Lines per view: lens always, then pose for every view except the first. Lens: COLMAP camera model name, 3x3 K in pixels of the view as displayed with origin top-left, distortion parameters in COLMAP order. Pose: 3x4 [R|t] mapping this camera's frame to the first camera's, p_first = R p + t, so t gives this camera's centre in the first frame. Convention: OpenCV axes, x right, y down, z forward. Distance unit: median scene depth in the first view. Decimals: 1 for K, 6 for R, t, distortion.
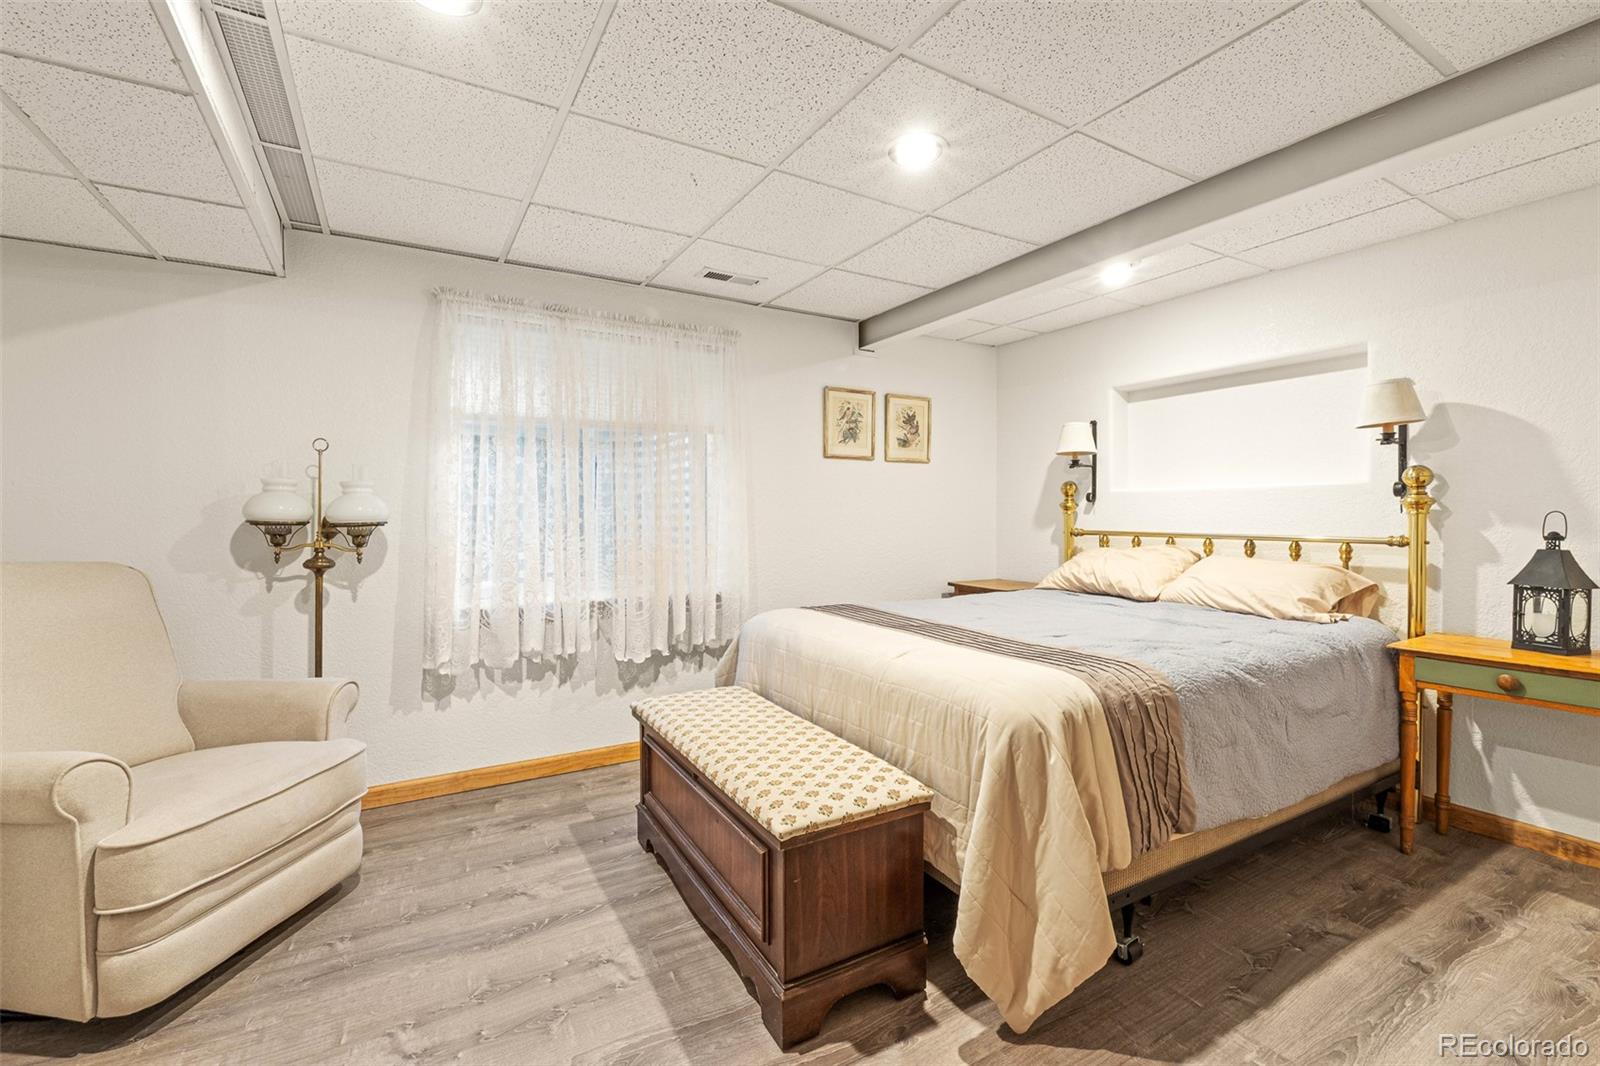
lens RADIAL K [[686.9, 0, 802.4], [0, 686.9, 527.8], [0, 0, 1]] dist [-0.001337, -0.000124]
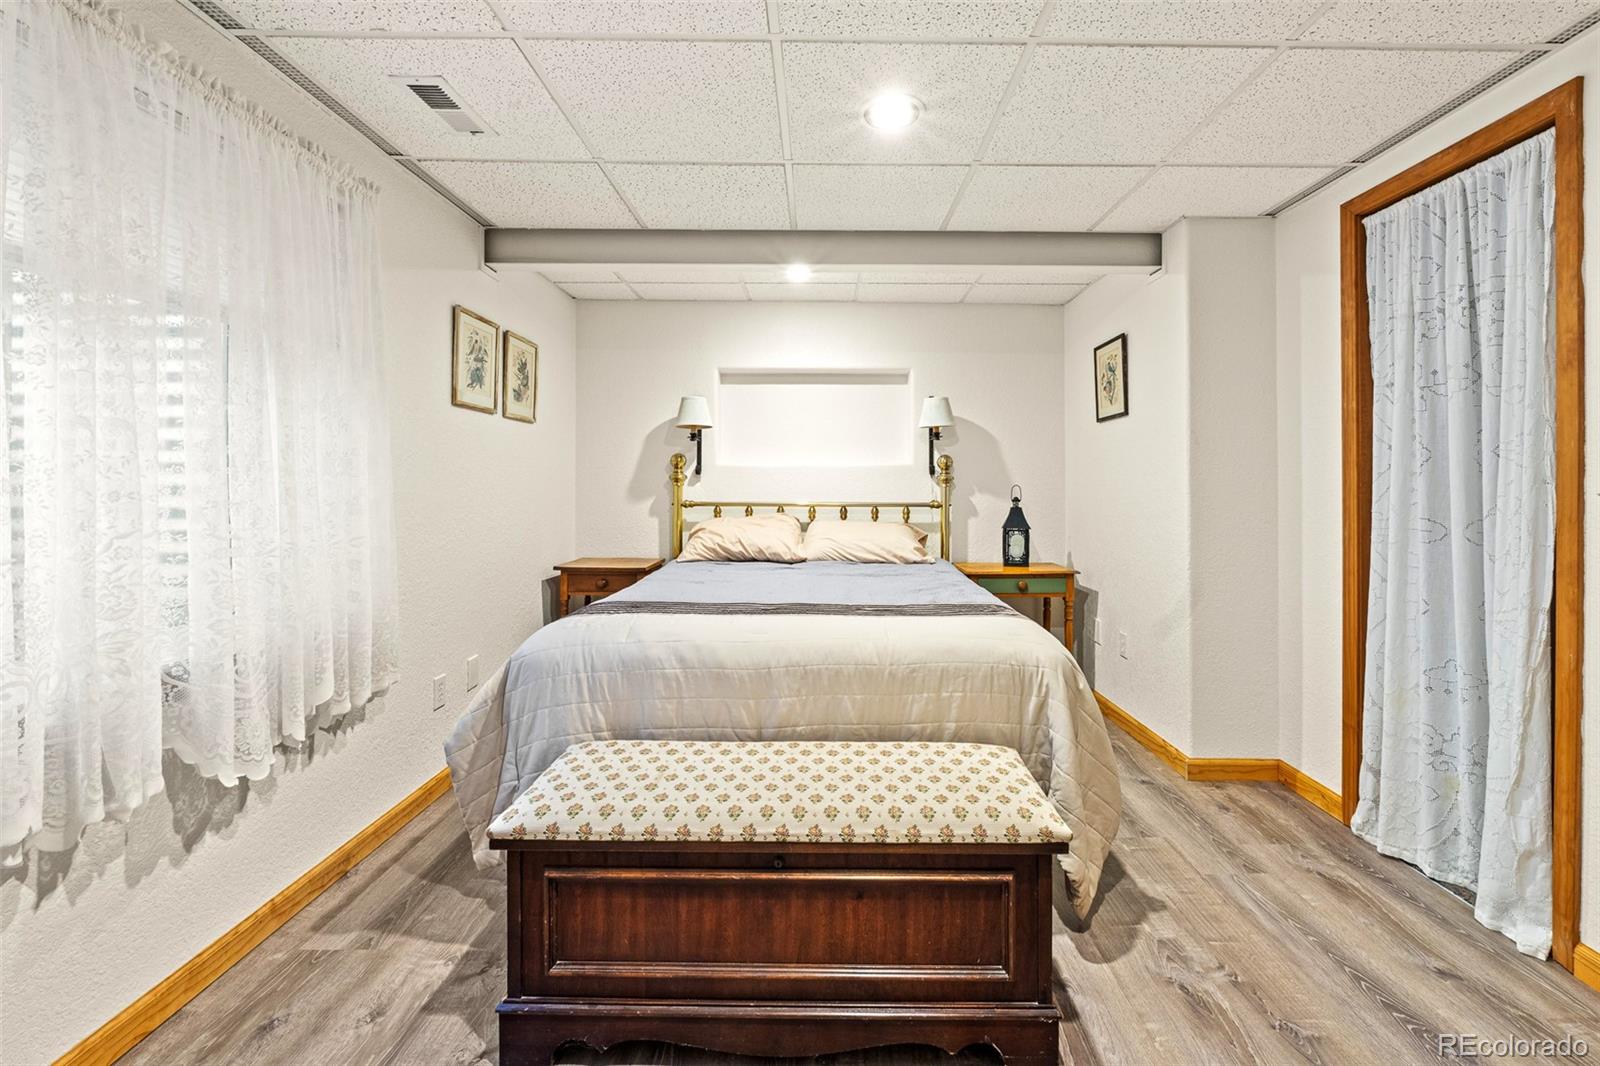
lens RADIAL K [[686.9, 0, 823.4], [0, 686.9, 489.7], [0, 0, 1]] dist [-0.001337, -0.000124]
pose [[0.499166, -0.002105, 0.866504, -0.460111], [0.014030, 0.999886, -0.005654, -0.007008], [-0.866393, 0.014979, 0.499139, 0.379127]]
